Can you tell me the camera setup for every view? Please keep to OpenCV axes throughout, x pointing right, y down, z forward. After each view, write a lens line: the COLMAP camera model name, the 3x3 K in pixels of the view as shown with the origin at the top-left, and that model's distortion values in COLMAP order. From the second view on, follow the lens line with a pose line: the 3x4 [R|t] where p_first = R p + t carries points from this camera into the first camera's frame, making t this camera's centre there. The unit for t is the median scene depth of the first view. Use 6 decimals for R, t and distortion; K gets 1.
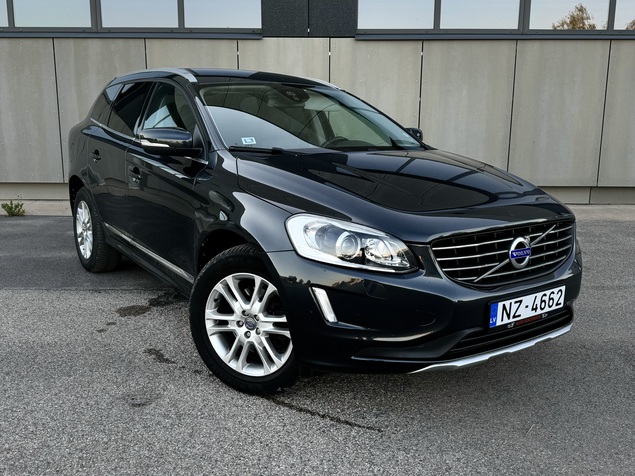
lens RADIAL K [[608.6, 0, 317.5], [0, 608.6, 238.0], [0, 0, 1]] dist [0.147469, -0.251836]
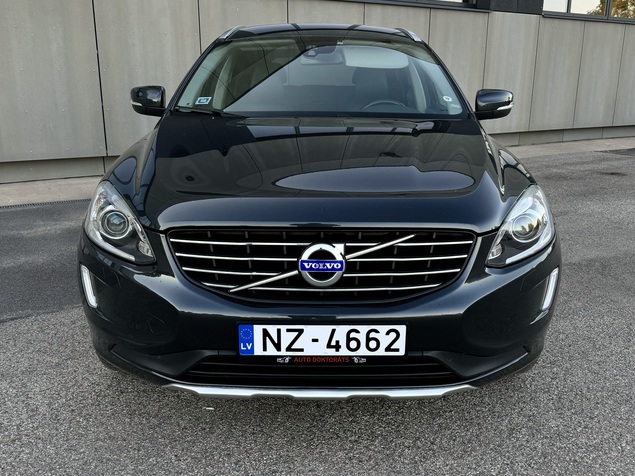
lens RADIAL K [[608.6, 0, 317.5], [0, 608.6, 238.0], [0, 0, 1]] dist [0.147469, -0.251836]
pose [[0.810471, 0.140146, -0.568768, 0.734119], [-0.110719, 0.990107, 0.086194, -0.068818], [0.575221, -0.006884, 0.817969, 0.424770]]
